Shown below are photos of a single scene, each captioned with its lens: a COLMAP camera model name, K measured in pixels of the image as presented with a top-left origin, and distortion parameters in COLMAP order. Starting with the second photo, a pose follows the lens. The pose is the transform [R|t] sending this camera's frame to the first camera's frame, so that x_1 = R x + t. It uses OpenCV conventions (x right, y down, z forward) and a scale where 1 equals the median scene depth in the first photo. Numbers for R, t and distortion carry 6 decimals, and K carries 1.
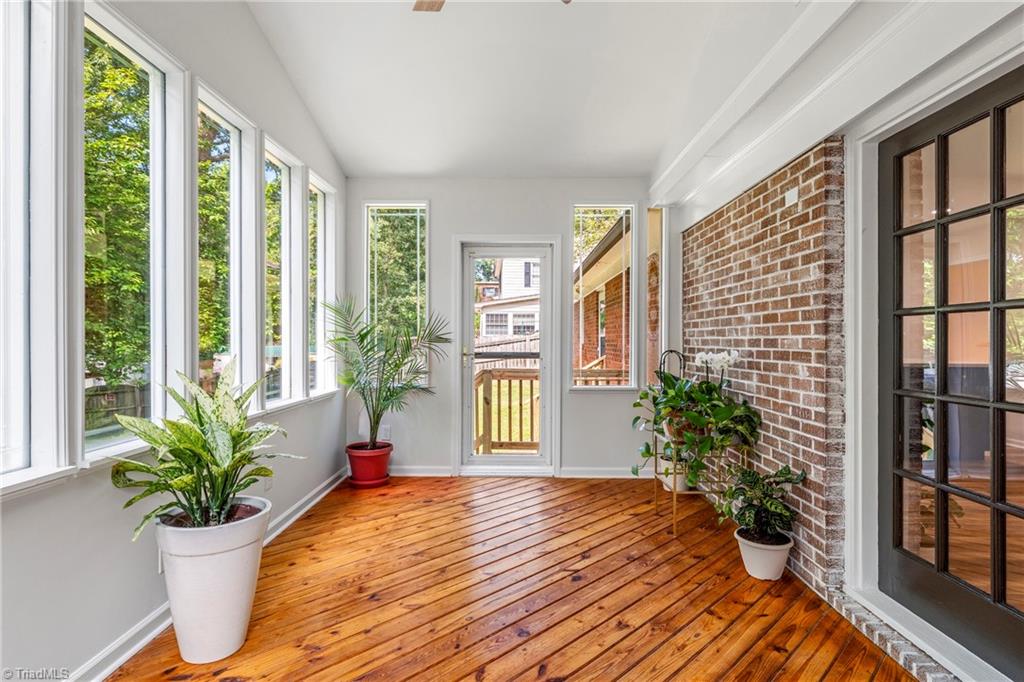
lens RADIAL K [[521.0, 0, 507.8], [0, 521.0, 338.6], [0, 0, 1]] dist [-0.003582, -0.001057]
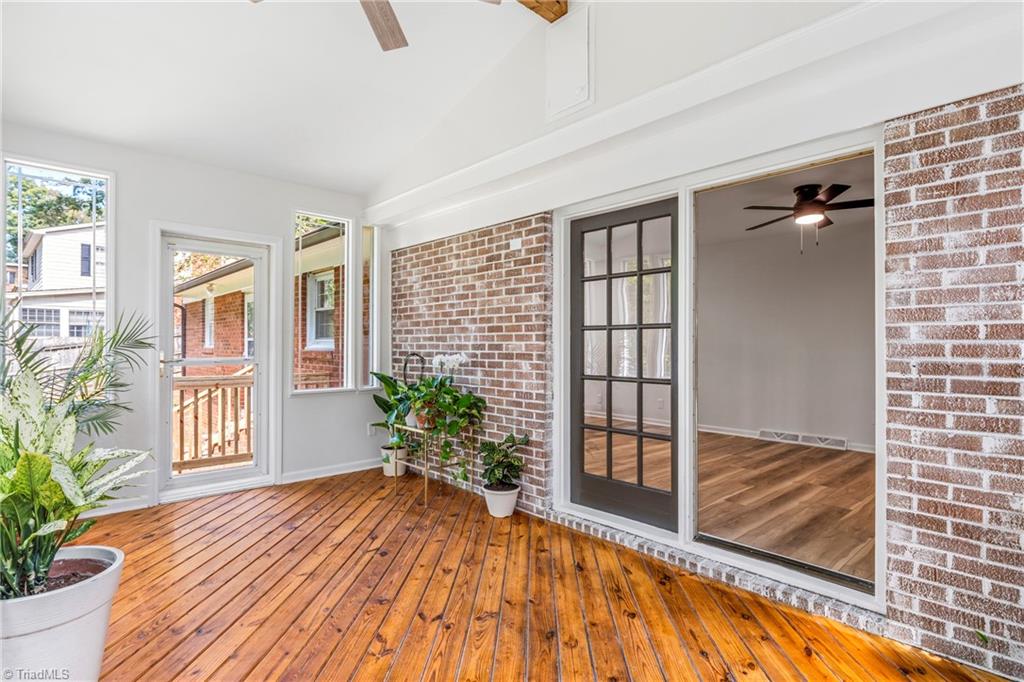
lens RADIAL K [[518.5, 0, 509.2], [0, 518.5, 341.9], [0, 0, 1]] dist [-0.001867, -0.000324]
pose [[0.725133, 0.003024, 0.688602, -0.395886], [-0.002269, 0.999995, -0.002002, -0.002588], [-0.688605, -0.000111, 0.725136, -0.013065]]
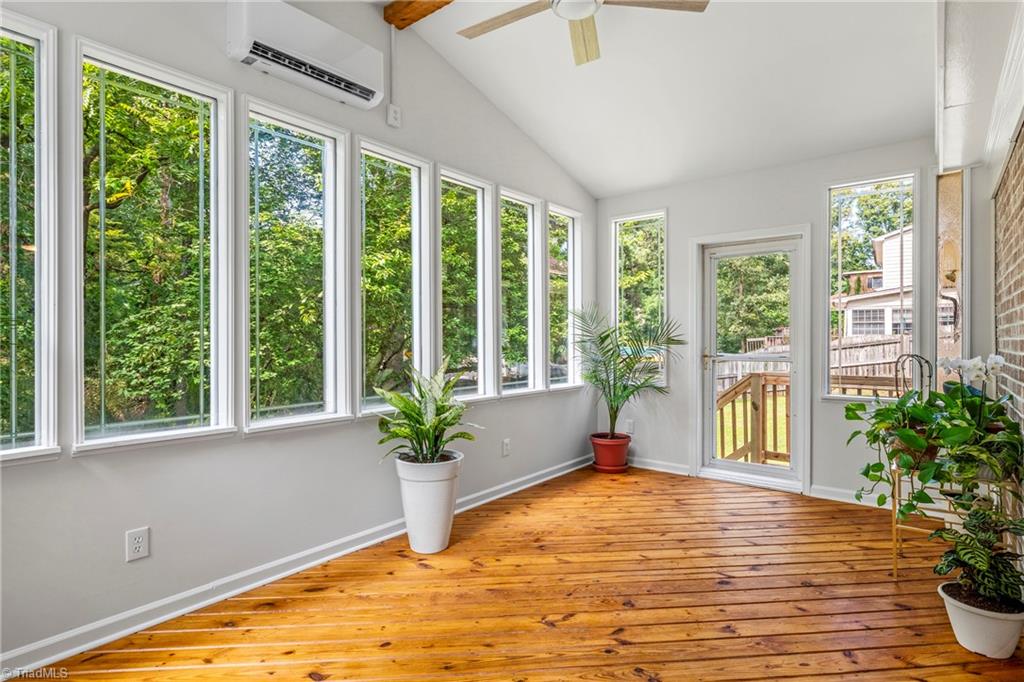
lens RADIAL K [[521.0, 0, 507.8], [0, 521.0, 338.6], [0, 0, 1]] dist [-0.003582, -0.001057]
pose [[0.784398, -0.004969, -0.620237, 0.372654], [0.003331, 0.999987, -0.003799, -0.001534], [0.620248, 0.000914, 0.784405, -0.029748]]
